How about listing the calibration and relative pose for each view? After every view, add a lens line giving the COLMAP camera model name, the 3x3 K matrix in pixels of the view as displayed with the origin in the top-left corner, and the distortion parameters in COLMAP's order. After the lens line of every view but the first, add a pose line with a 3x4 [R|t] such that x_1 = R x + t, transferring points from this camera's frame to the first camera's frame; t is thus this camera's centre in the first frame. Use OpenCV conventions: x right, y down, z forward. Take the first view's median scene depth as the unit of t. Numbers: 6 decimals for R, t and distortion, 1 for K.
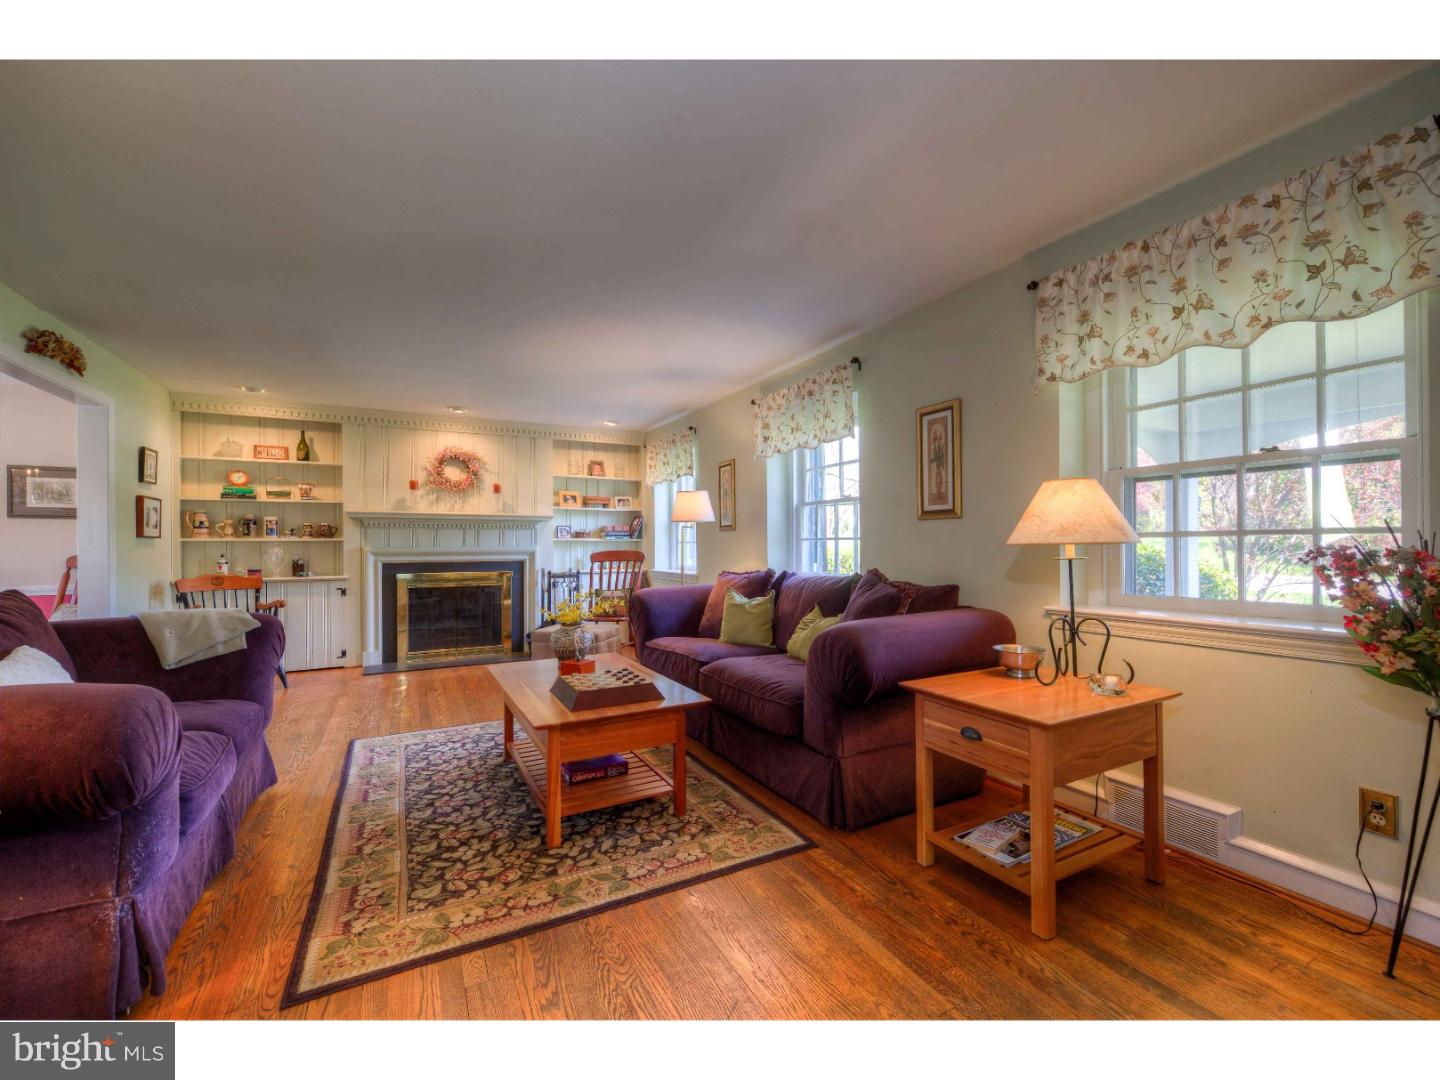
lens RADIAL K [[580.3, 0, 717.1], [0, 580.3, 541.4], [0, 0, 1]] dist [0.000119, -0.000773]
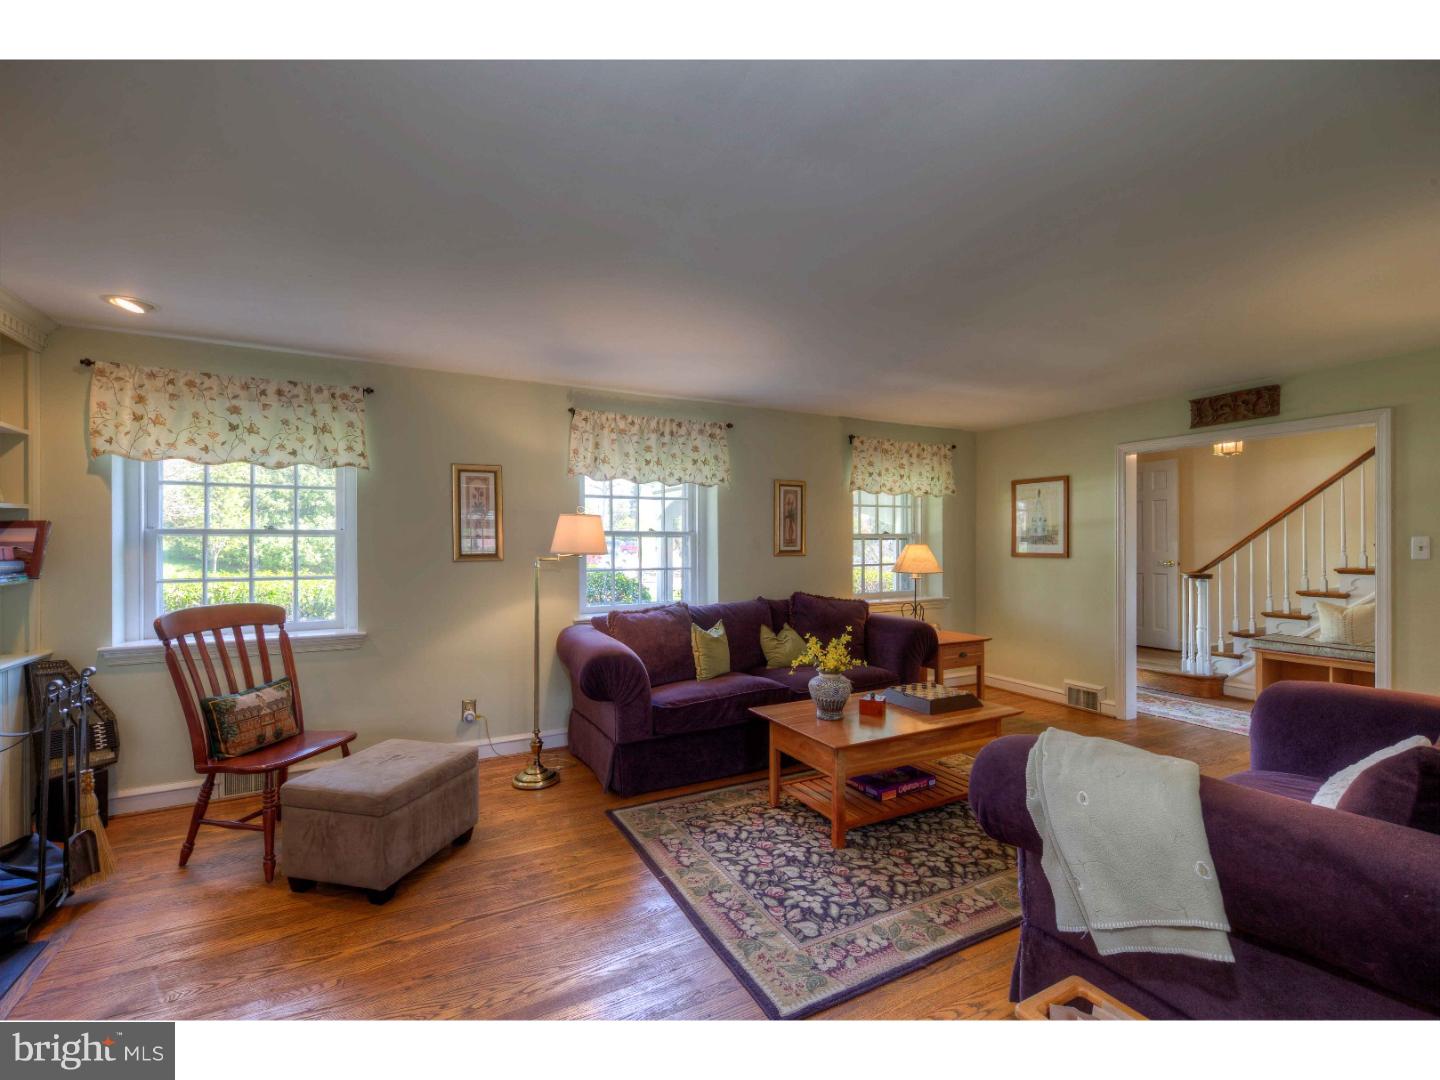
lens RADIAL K [[643.2, 0, 716.0], [0, 643.2, 538.8], [0, 0, 1]] dist [0.001036, 0.000098]
pose [[0.016711, 0.018997, 0.999680, -1.330497], [-0.000064, 0.999820, -0.018999, -0.053558], [-0.999860, 0.000254, 0.016709, 1.190265]]
